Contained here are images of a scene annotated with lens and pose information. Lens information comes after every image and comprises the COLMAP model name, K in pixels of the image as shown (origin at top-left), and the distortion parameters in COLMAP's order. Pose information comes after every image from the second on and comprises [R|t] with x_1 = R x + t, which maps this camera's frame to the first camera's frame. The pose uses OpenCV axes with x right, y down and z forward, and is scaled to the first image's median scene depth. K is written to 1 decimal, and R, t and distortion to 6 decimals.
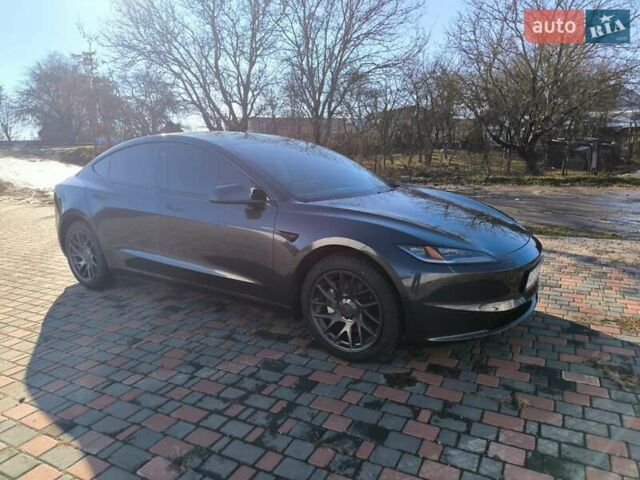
lens RADIAL K [[444.7, 0, 317.3], [0, 444.7, 238.6], [0, 0, 1]] dist [0.044041, -0.043858]
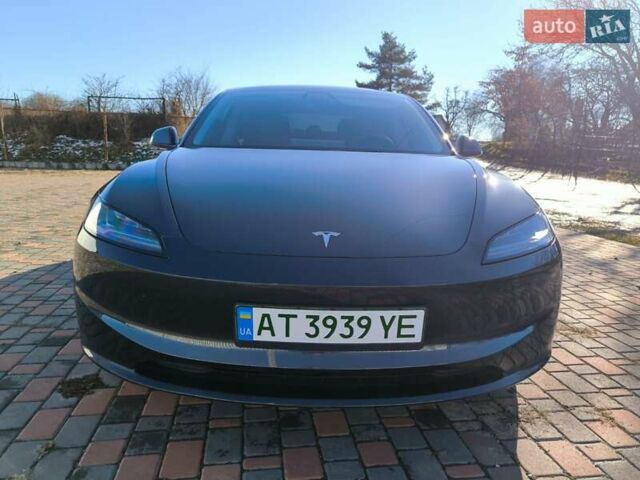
lens RADIAL K [[444.7, 0, 317.3], [0, 444.7, 238.6], [0, 0, 1]] dist [0.044041, -0.043858]
pose [[0.597262, 0.194753, -0.778042, 0.919378], [-0.196442, 0.976046, 0.093517, -0.054837], [0.777617, 0.096986, 0.621212, 0.819126]]
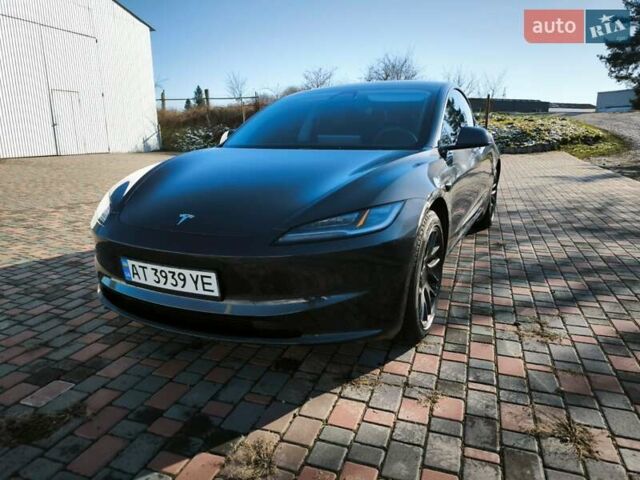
lens RADIAL K [[444.7, 0, 317.3], [0, 444.7, 238.6], [0, 0, 1]] dist [0.044041, -0.043858]
pose [[0.148830, 0.257819, -0.954662, 1.302832], [-0.180520, 0.956275, 0.230112, -0.198120], [0.972246, 0.138088, 0.188864, 1.250642]]
